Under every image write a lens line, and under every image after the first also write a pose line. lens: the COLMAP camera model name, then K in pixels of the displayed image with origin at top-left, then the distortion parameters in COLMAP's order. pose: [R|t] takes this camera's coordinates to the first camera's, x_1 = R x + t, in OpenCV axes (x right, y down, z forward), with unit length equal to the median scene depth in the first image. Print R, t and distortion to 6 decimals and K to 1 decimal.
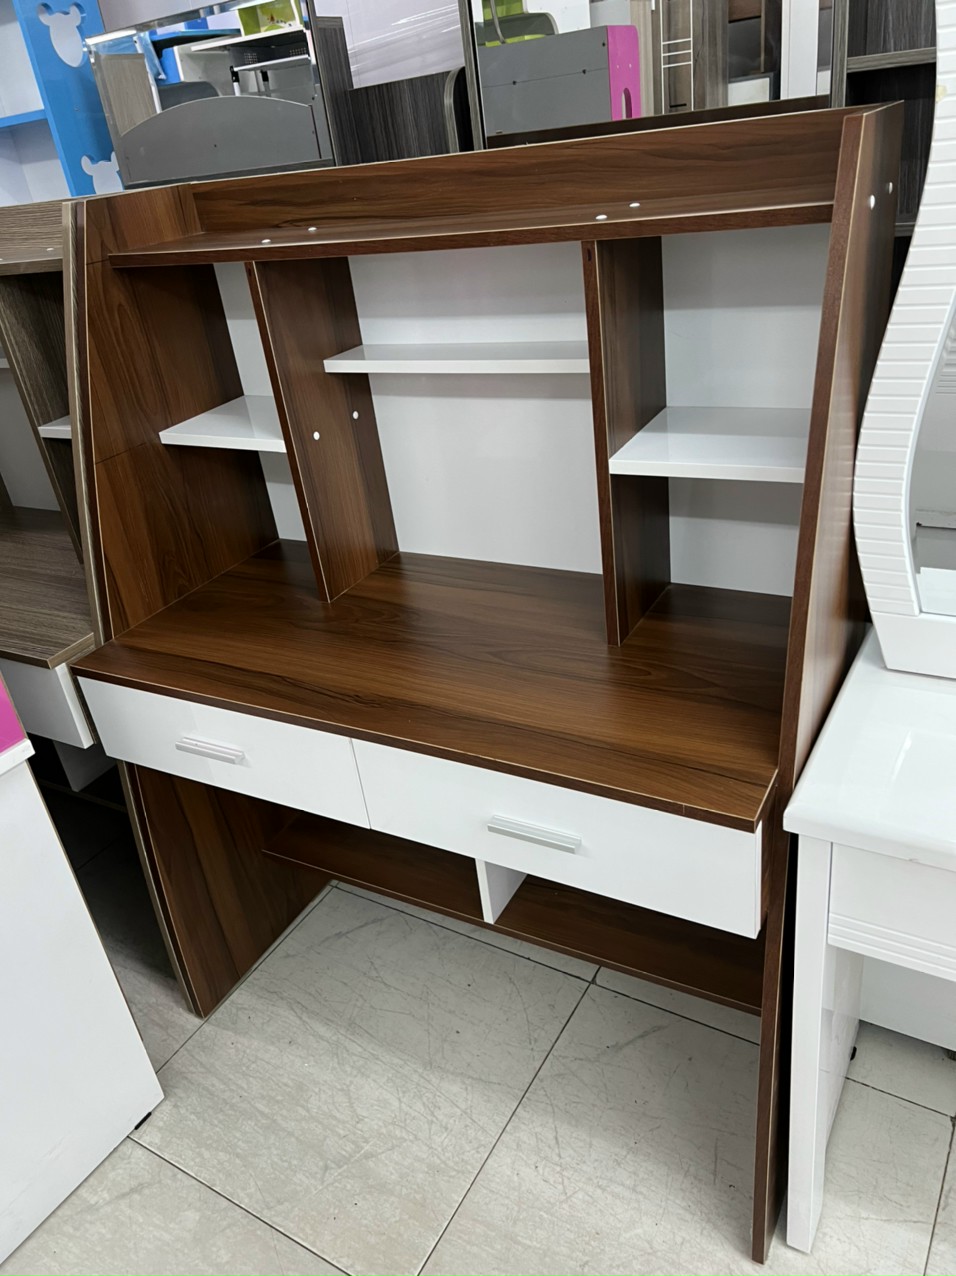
lens RADIAL K [[952.6, 0, 478.0], [0, 952.6, 638.0], [0, 0, 1]] dist [0.006934, -0.011510]
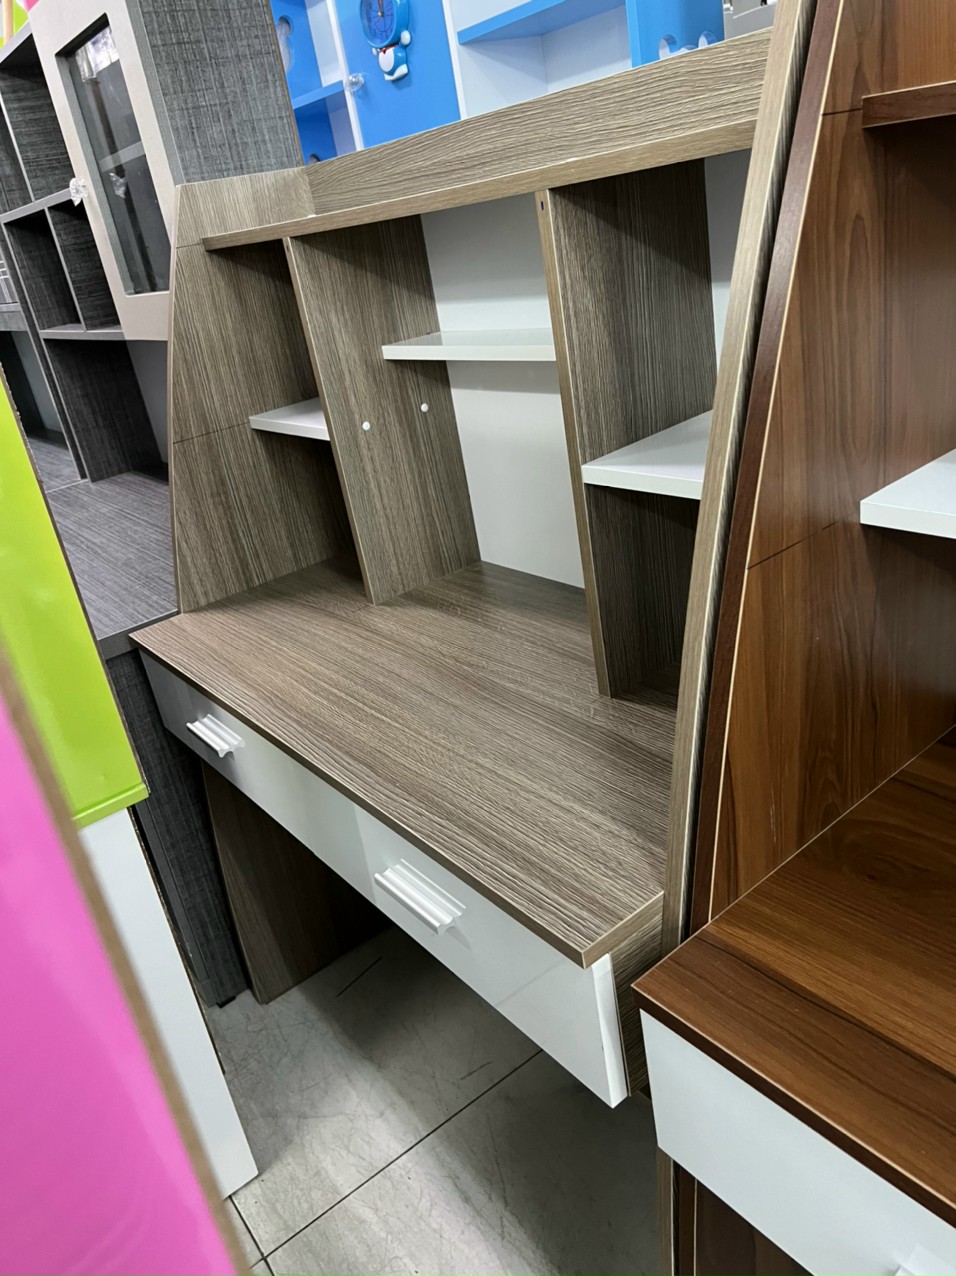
lens RADIAL K [[937.5, 0, 478.0], [0, 937.5, 638.0], [0, 0, 1]] dist [0.002780, -0.060453]
pose [[0.924292, 0.127004, -0.359937, -0.328850], [-0.130411, 0.991348, 0.014912, -0.128986], [0.358717, 0.033156, 0.932857, 0.498851]]
